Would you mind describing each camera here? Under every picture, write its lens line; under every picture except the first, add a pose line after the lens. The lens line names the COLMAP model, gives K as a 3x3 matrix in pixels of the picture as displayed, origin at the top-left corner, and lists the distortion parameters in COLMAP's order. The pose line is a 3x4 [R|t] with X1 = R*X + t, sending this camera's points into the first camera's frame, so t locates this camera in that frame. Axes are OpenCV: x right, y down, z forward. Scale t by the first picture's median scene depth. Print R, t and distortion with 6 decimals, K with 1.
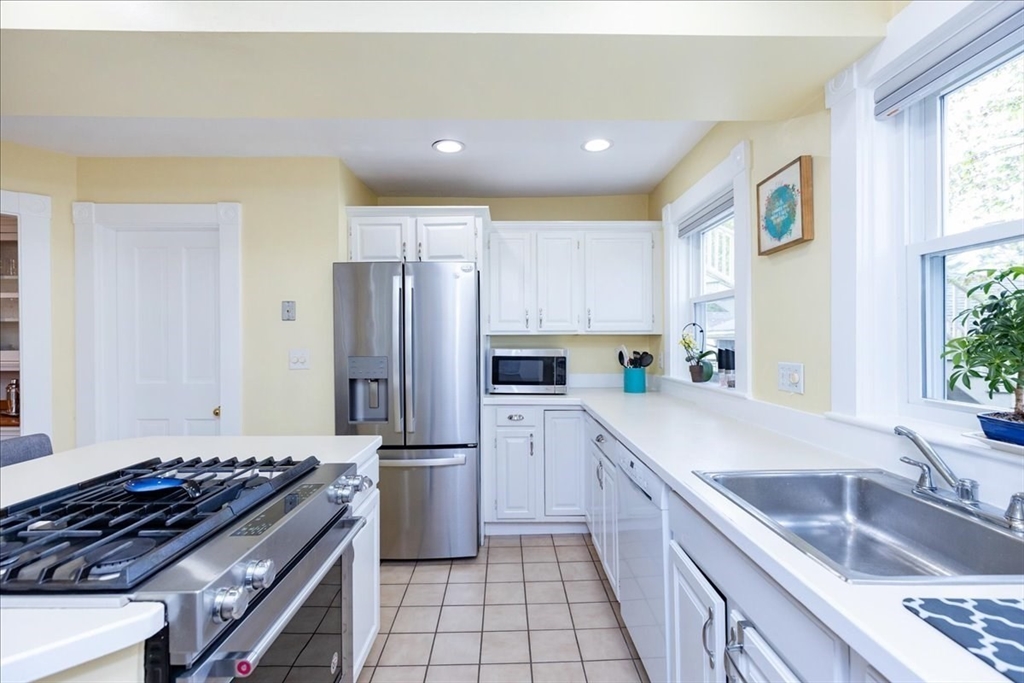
lens RADIAL K [[464.1, 0, 510.3], [0, 464.1, 345.2], [0, 0, 1]] dist [0.000405, 0.000085]
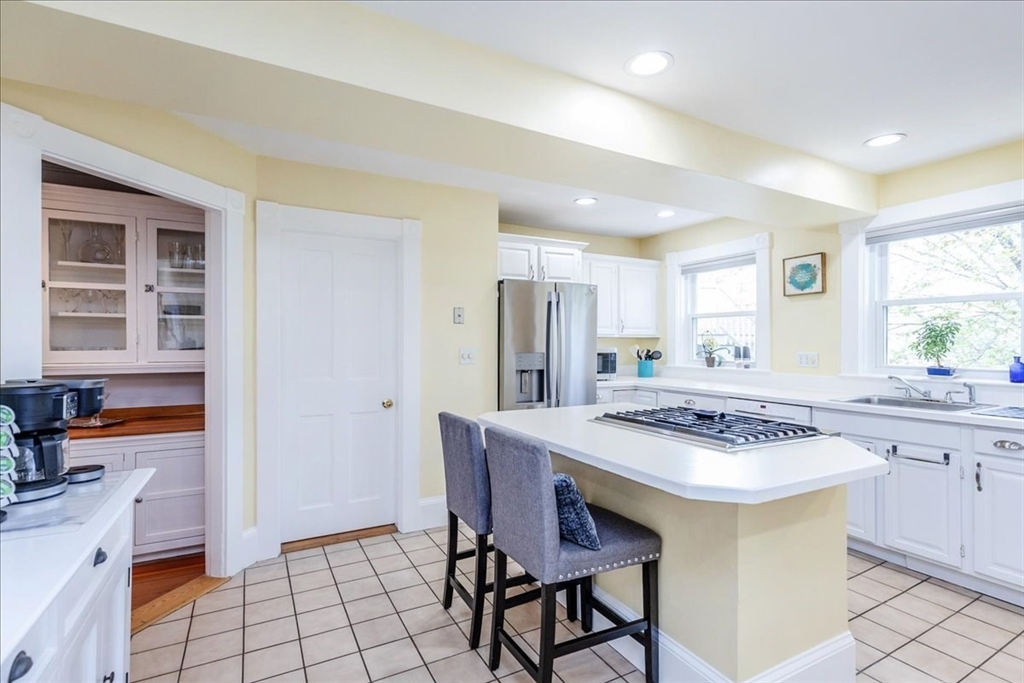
lens RADIAL K [[464.1, 0, 521.8], [0, 464.1, 338.3], [0, 0, 1]] dist [0.000405, 0.000085]
pose [[0.889259, 0.006479, 0.457358, -0.889464], [0.003284, 0.999783, -0.020549, 0.009240], [-0.457392, 0.019775, 0.889045, -0.133386]]
